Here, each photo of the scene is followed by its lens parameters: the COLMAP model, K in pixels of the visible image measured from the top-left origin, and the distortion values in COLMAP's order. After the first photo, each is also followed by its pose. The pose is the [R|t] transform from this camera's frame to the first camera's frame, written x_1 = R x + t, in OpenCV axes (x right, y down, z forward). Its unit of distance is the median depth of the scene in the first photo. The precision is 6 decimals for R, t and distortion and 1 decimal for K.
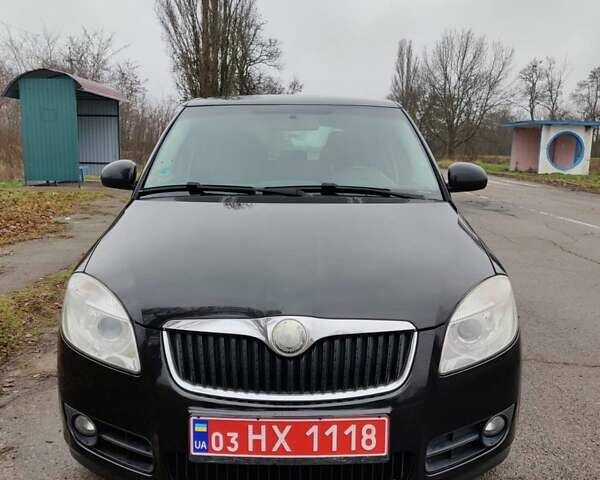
lens RADIAL K [[630.4, 0, 308.0], [0, 630.4, 239.2], [0, 0, 1]] dist [0.009661, 0.000000]
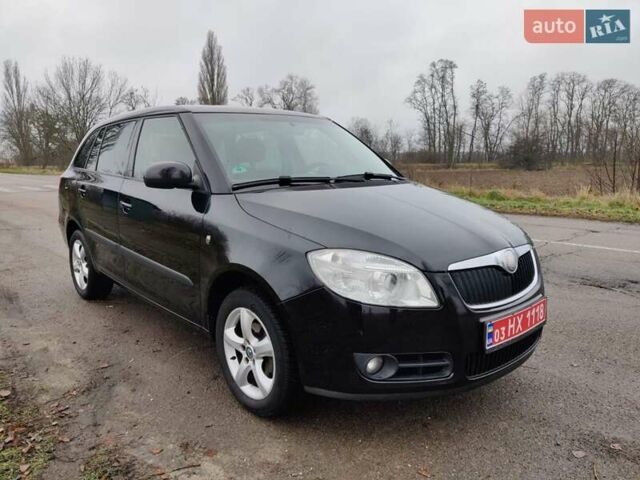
lens RADIAL K [[506.6, 0, 317.9], [0, 506.6, 235.7], [0, 0, 1]] dist [-0.007887, 0.005690]
pose [[0.754373, -0.115255, 0.646249, -1.108666], [0.111562, 0.992655, 0.046807, -0.020115], [-0.646897, 0.036787, 0.761690, 0.312246]]
